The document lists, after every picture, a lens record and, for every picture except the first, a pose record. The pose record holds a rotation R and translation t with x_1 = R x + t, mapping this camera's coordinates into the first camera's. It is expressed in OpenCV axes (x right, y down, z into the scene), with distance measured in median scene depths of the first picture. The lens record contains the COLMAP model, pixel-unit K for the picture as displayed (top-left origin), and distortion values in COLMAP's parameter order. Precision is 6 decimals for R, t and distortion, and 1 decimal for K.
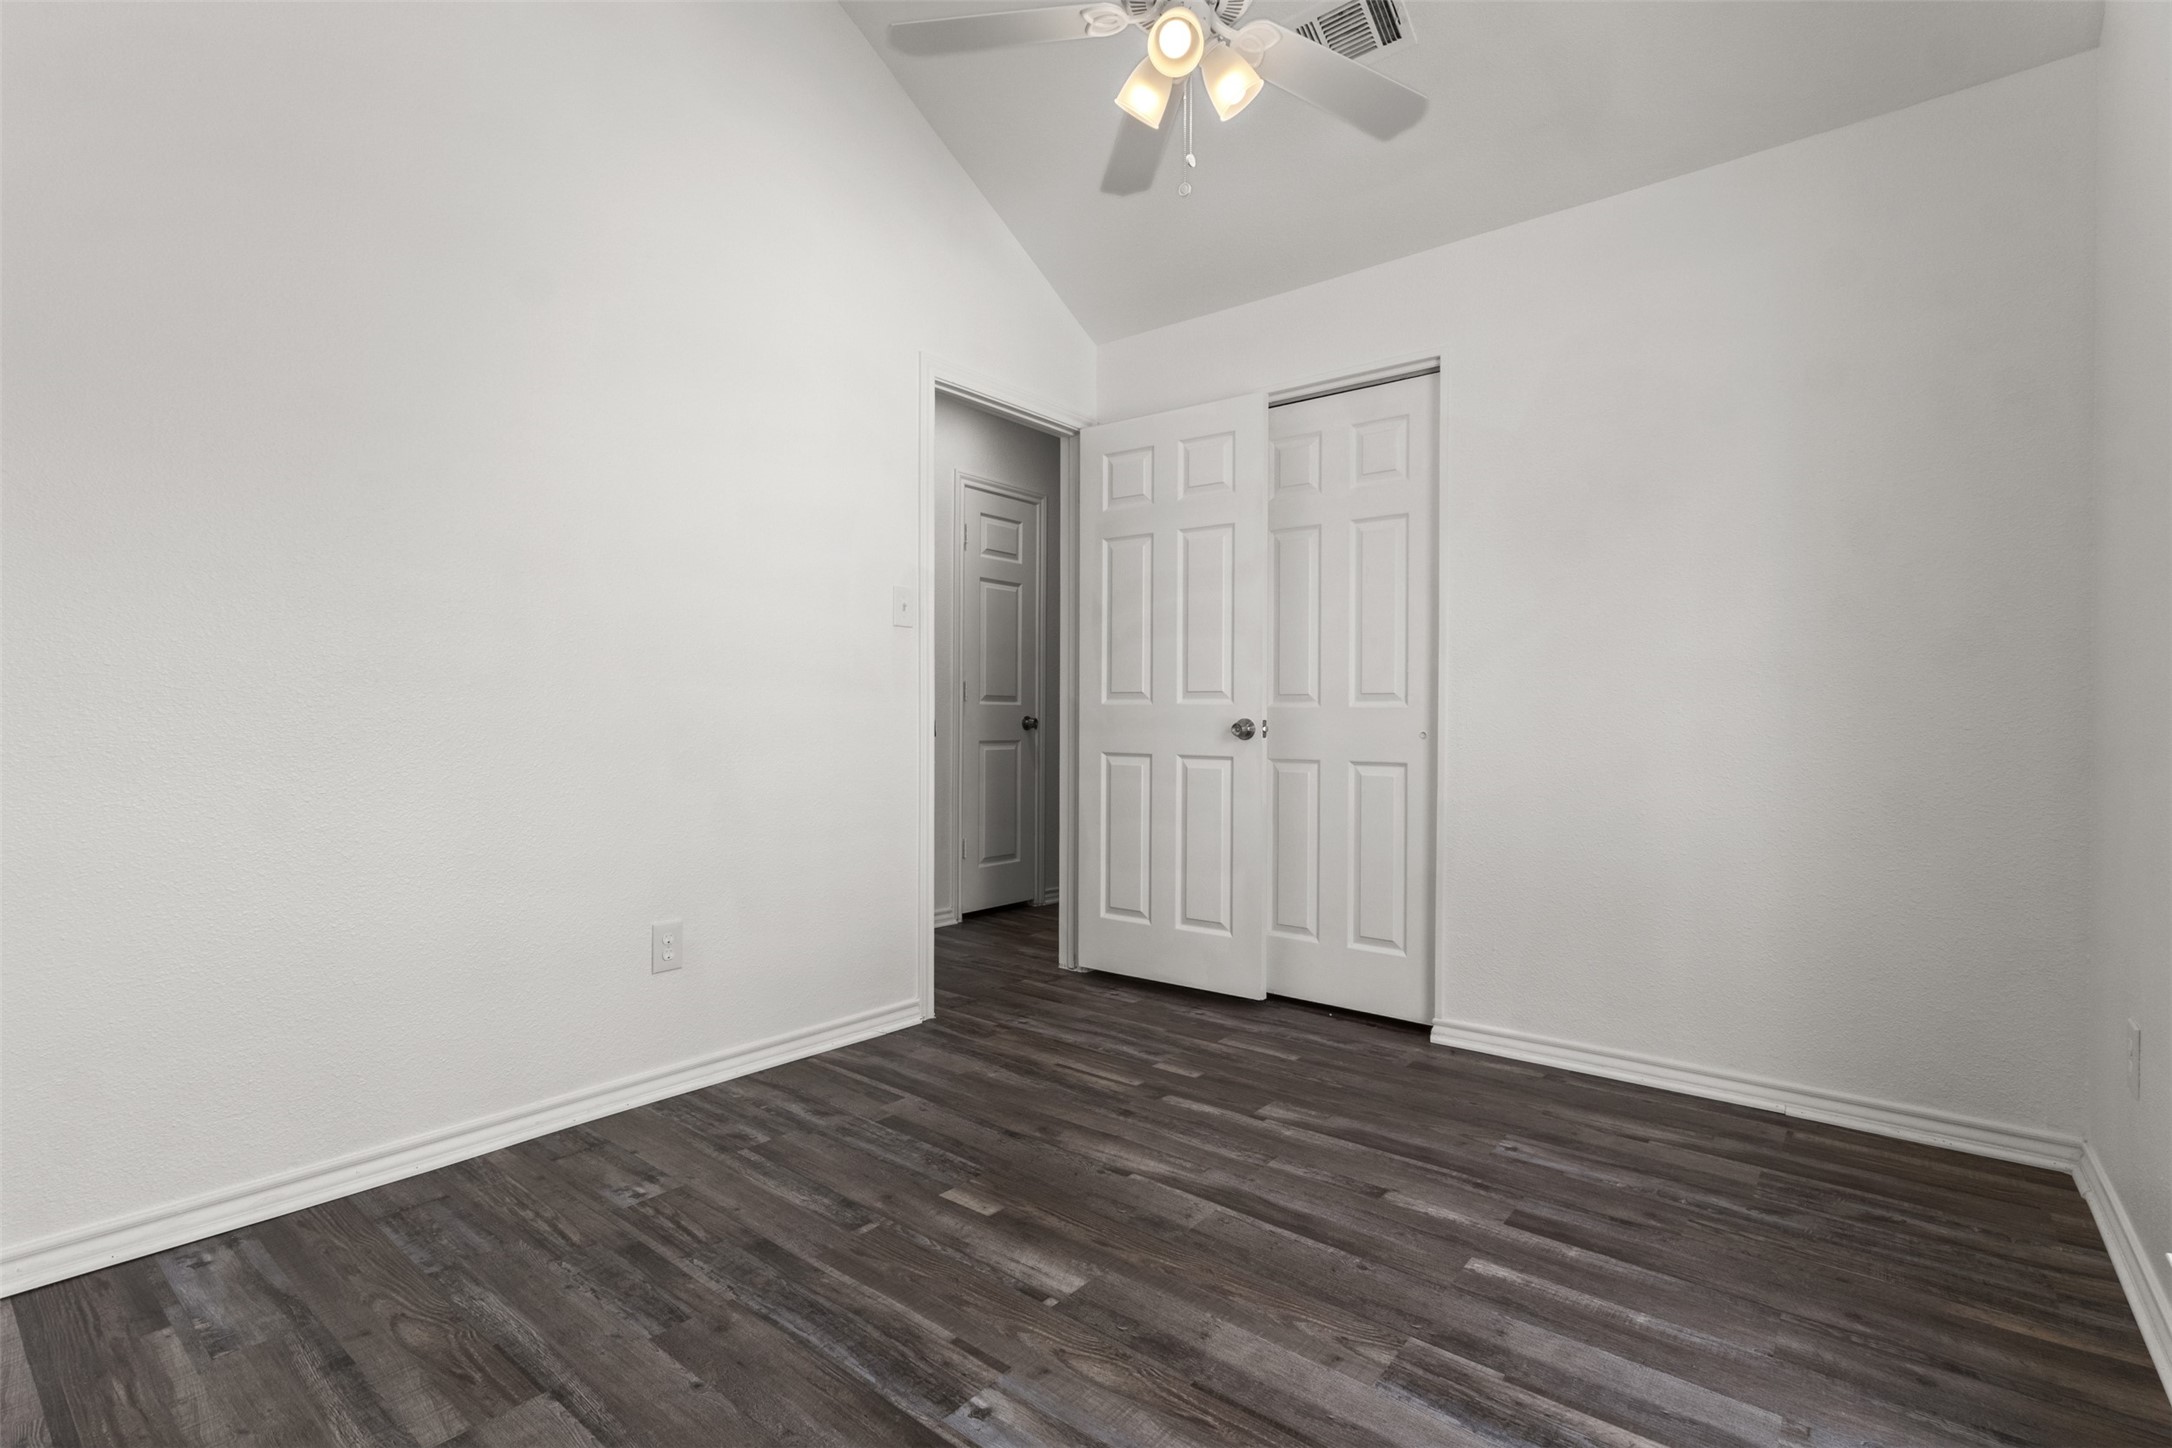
lens RADIAL K [[1003.7, 0, 1085.3], [0, 1003.7, 721.9], [0, 0, 1]] dist [0.000063, 0.001313]
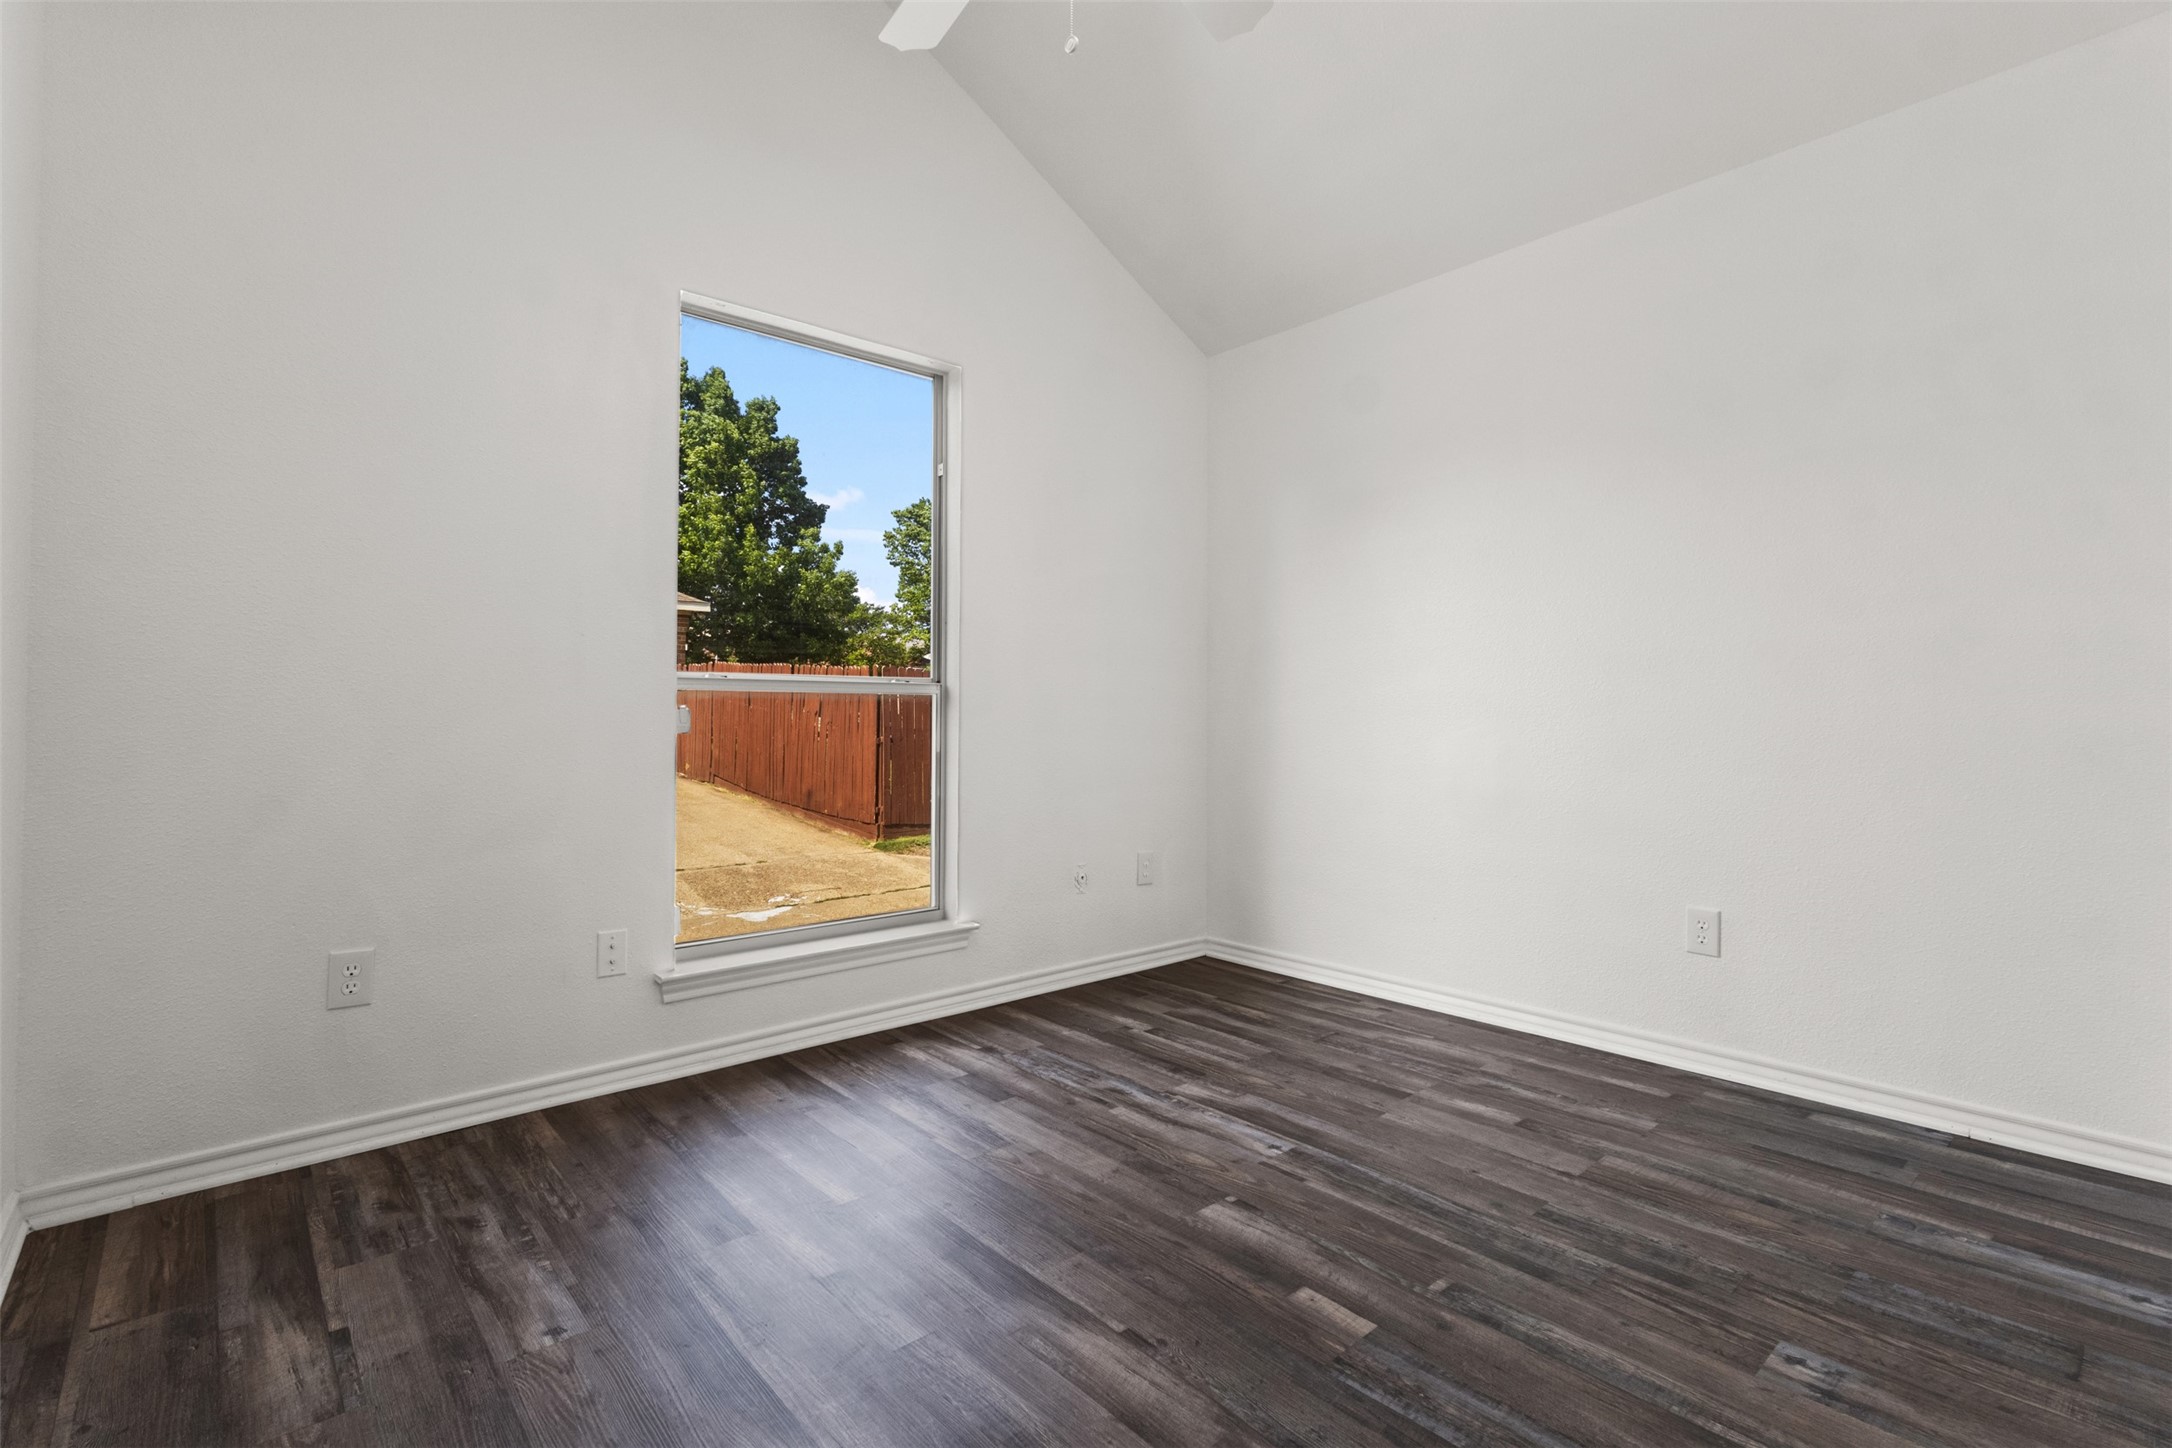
lens RADIAL K [[1003.7, 0, 1086.5], [0, 1003.7, 720.0], [0, 0, 1]] dist [0.000063, 0.001313]
pose [[-0.985140, -0.011148, 0.171389, -0.059158], [-0.010272, 0.999929, 0.005995, -0.000568], [-0.171444, 0.004145, -0.985185, 2.066784]]
